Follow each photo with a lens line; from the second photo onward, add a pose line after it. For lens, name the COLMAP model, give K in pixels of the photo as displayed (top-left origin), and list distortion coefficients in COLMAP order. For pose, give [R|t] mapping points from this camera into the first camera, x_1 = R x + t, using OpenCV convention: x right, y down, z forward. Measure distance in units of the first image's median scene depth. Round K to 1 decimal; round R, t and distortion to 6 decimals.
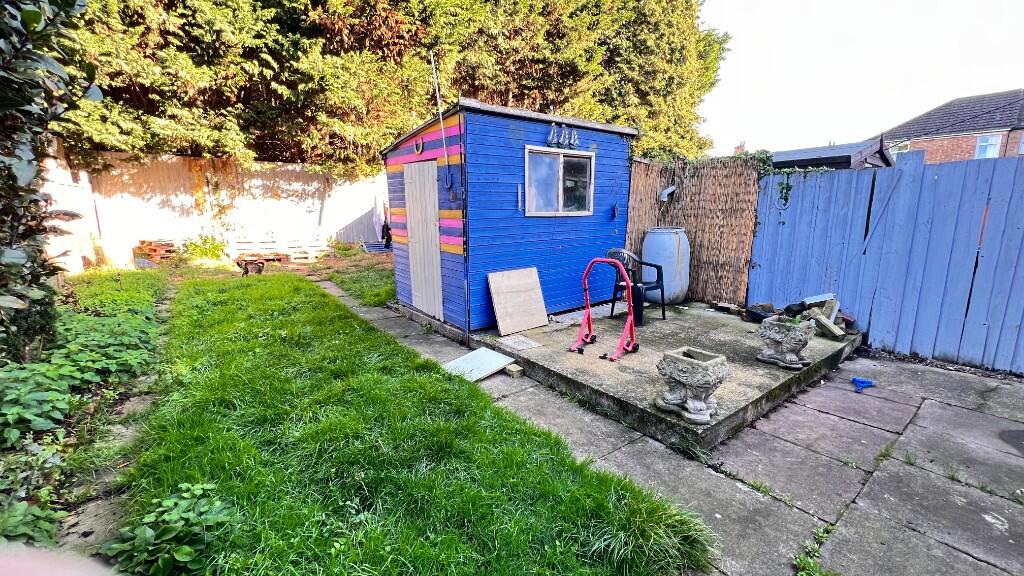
lens RADIAL K [[403.3, 0, 511.7], [0, 403.3, 287.2], [0, 0, 1]] dist [0.003868, 0.000115]
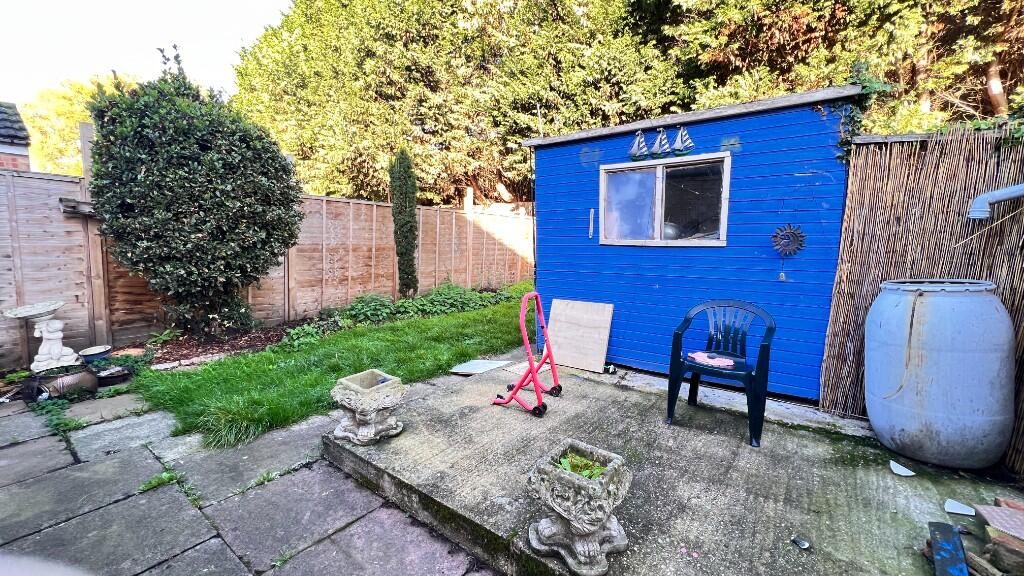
lens RADIAL K [[403.3, 0, 508.6], [0, 403.3, 285.2], [0, 0, 1]] dist [0.003868, 0.000115]
pose [[0.282190, 0.117163, -0.952177, 0.804225], [-0.190223, 0.979642, 0.064167, -0.102388], [0.940311, 0.163019, 0.298732, 0.539780]]
